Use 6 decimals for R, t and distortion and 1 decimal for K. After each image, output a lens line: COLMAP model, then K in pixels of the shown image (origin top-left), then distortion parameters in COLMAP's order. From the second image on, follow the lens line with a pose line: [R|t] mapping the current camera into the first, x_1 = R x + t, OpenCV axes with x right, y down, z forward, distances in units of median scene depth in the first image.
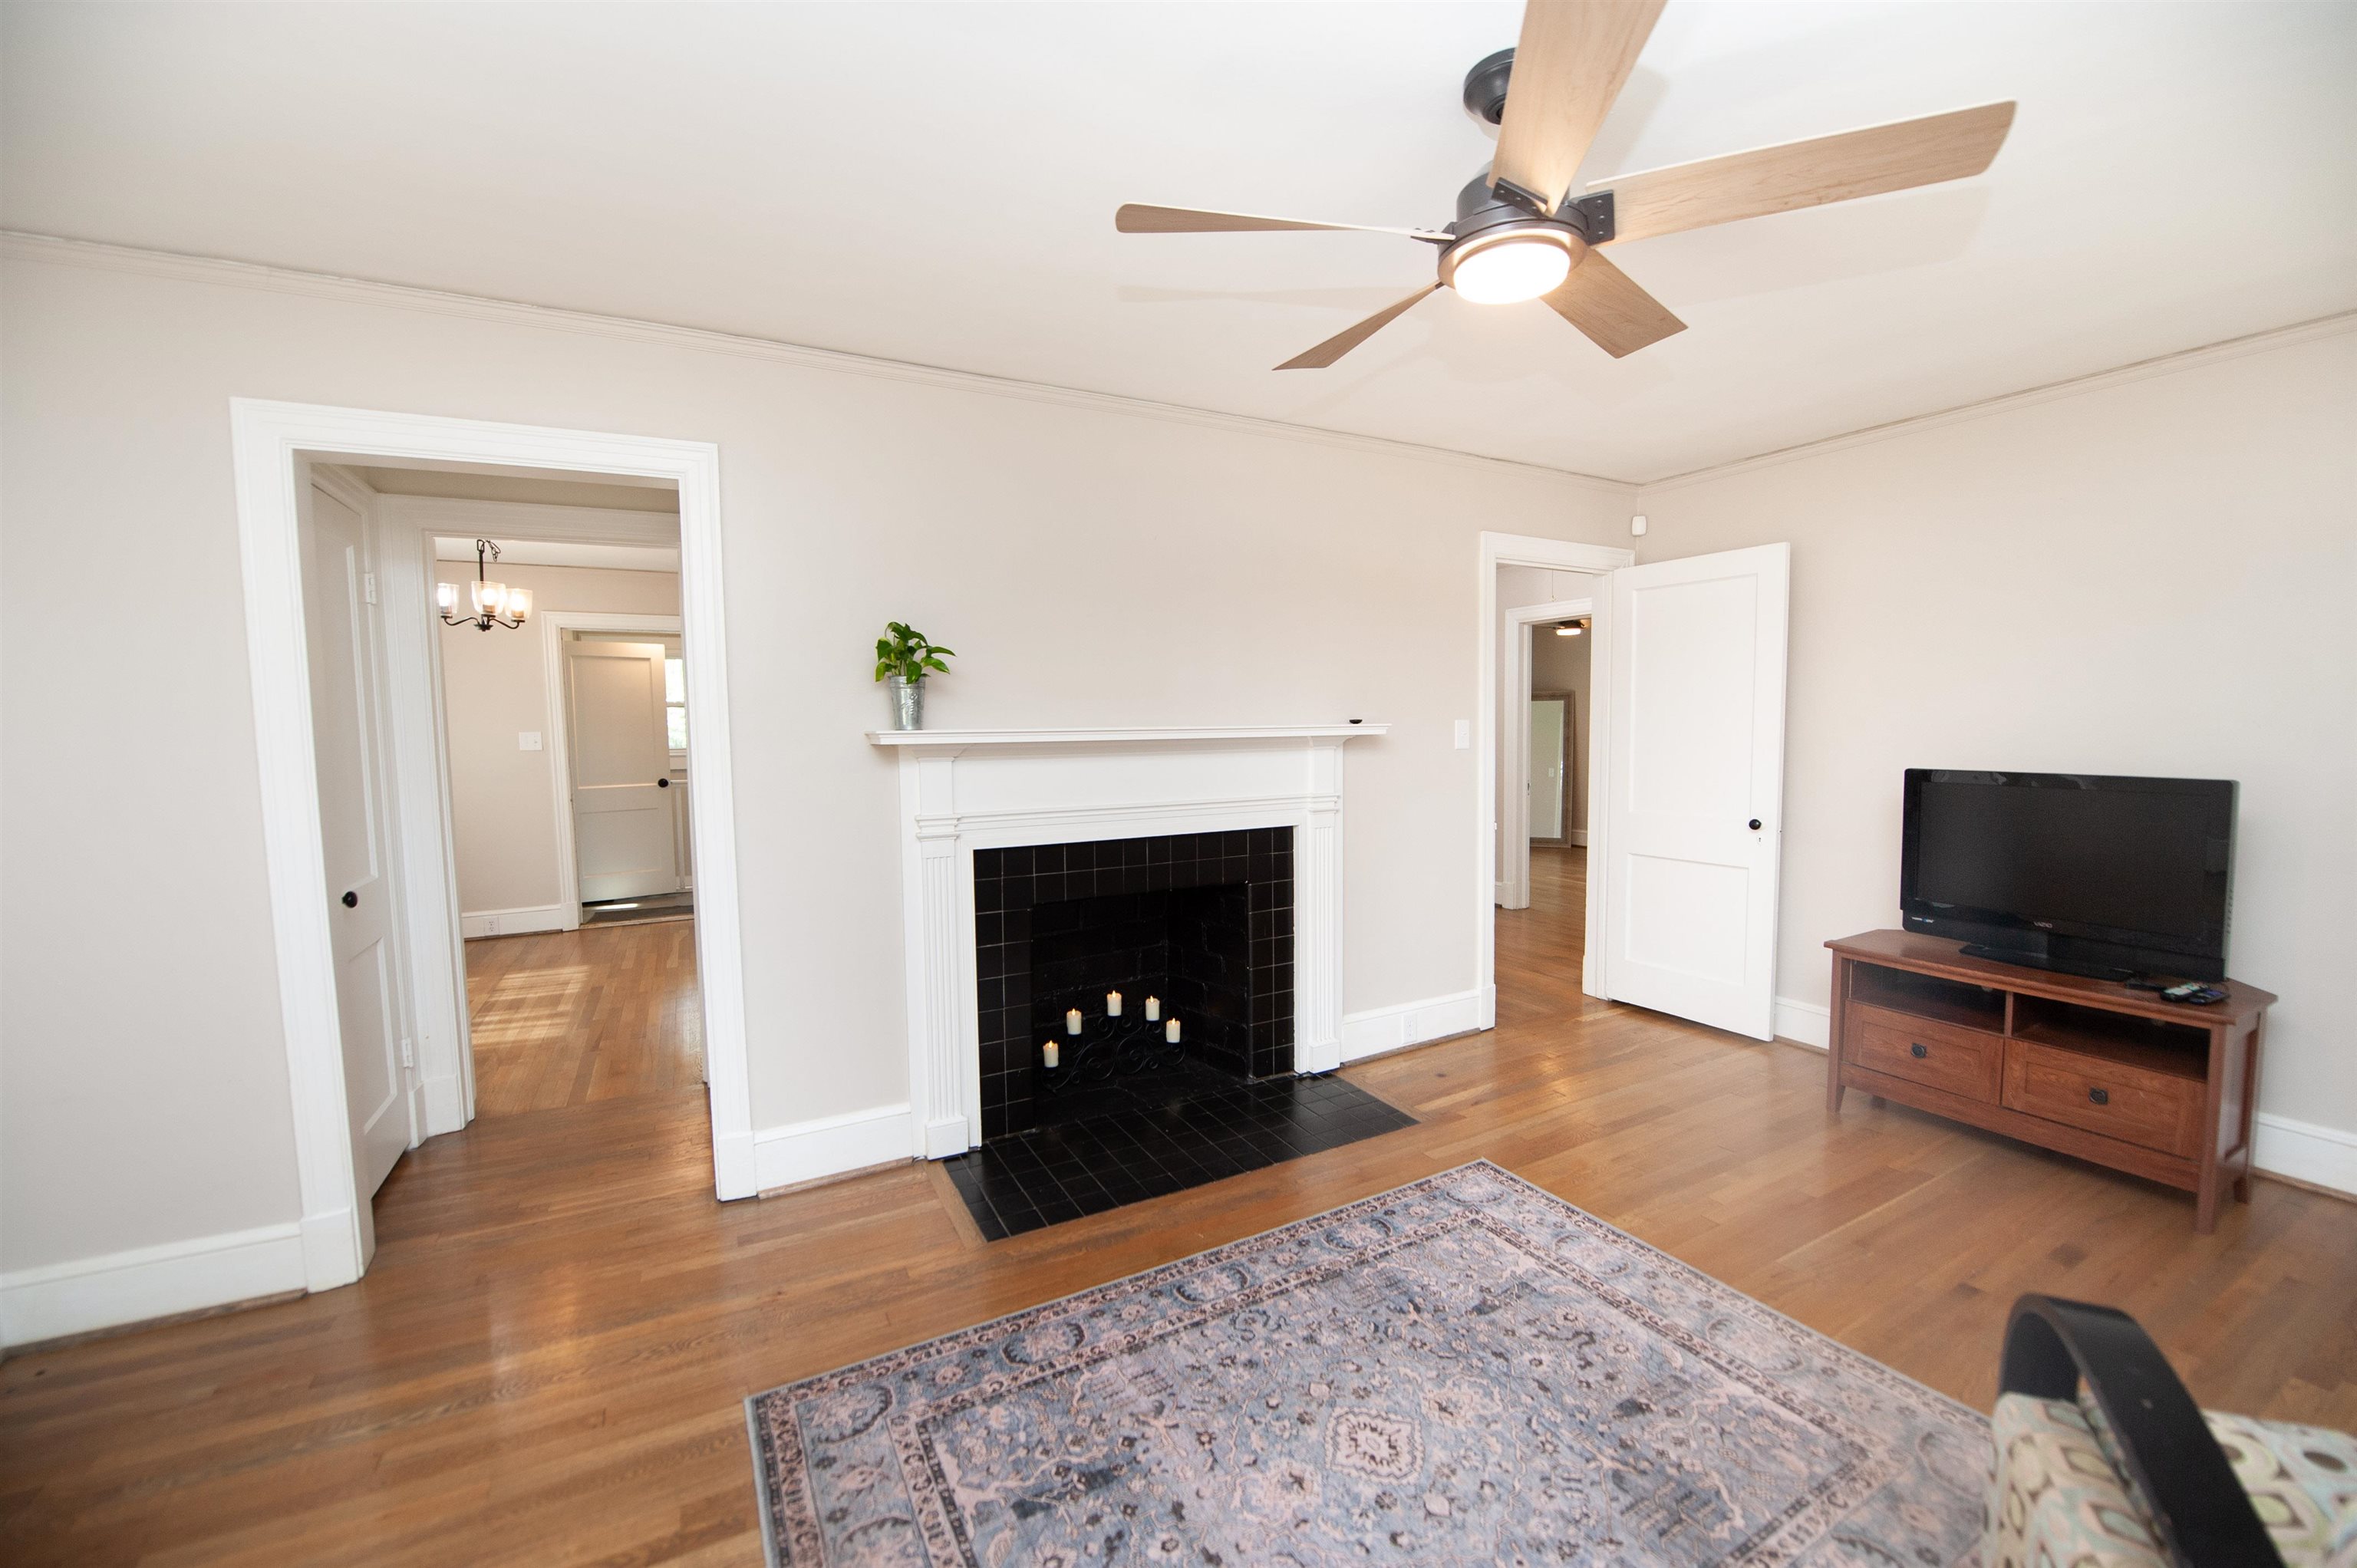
lens RADIAL K [[960.1, 0, 1194.9], [0, 960.1, 786.4], [0, 0, 1]] dist [-0.020202, -0.000771]
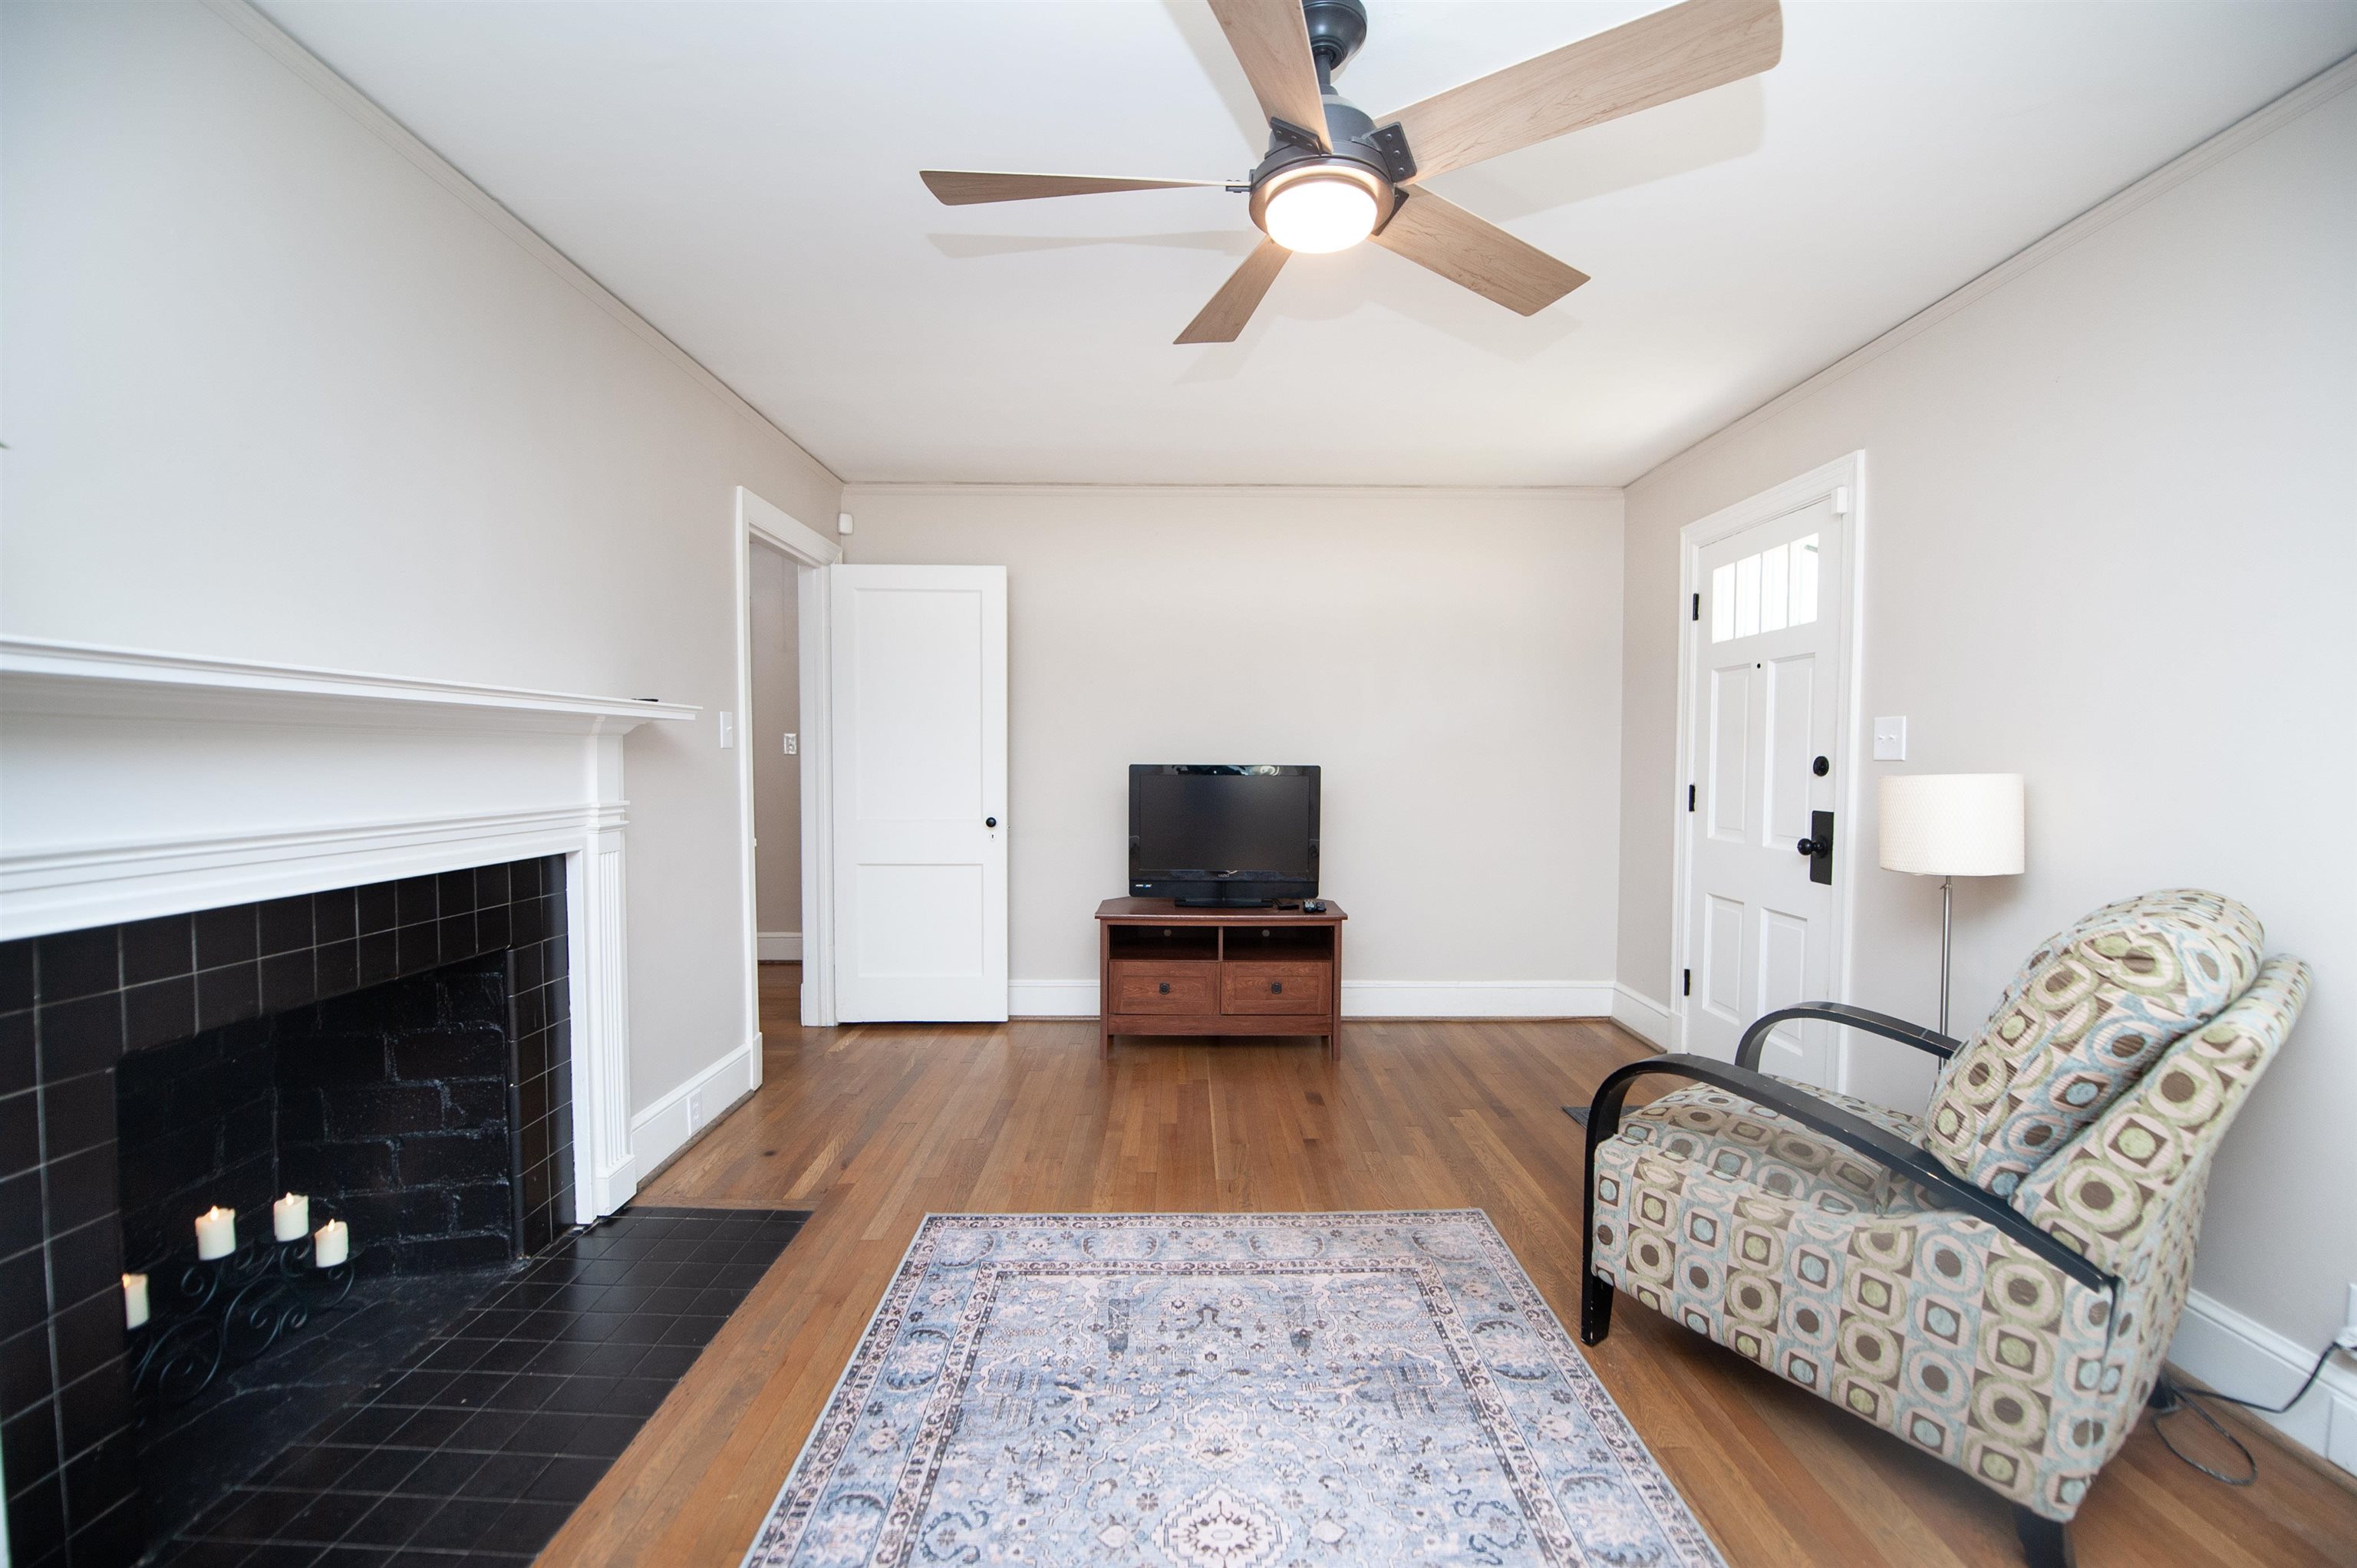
lens RADIAL K [[960.1, 0, 1183.7], [0, 960.1, 792.2], [0, 0, 1]] dist [-0.020202, -0.000771]
pose [[0.468988, -0.019819, 0.882982, -0.380312], [0.054136, 0.998513, -0.006341, 0.035057], [-0.881544, 0.050775, 0.469364, 0.426907]]
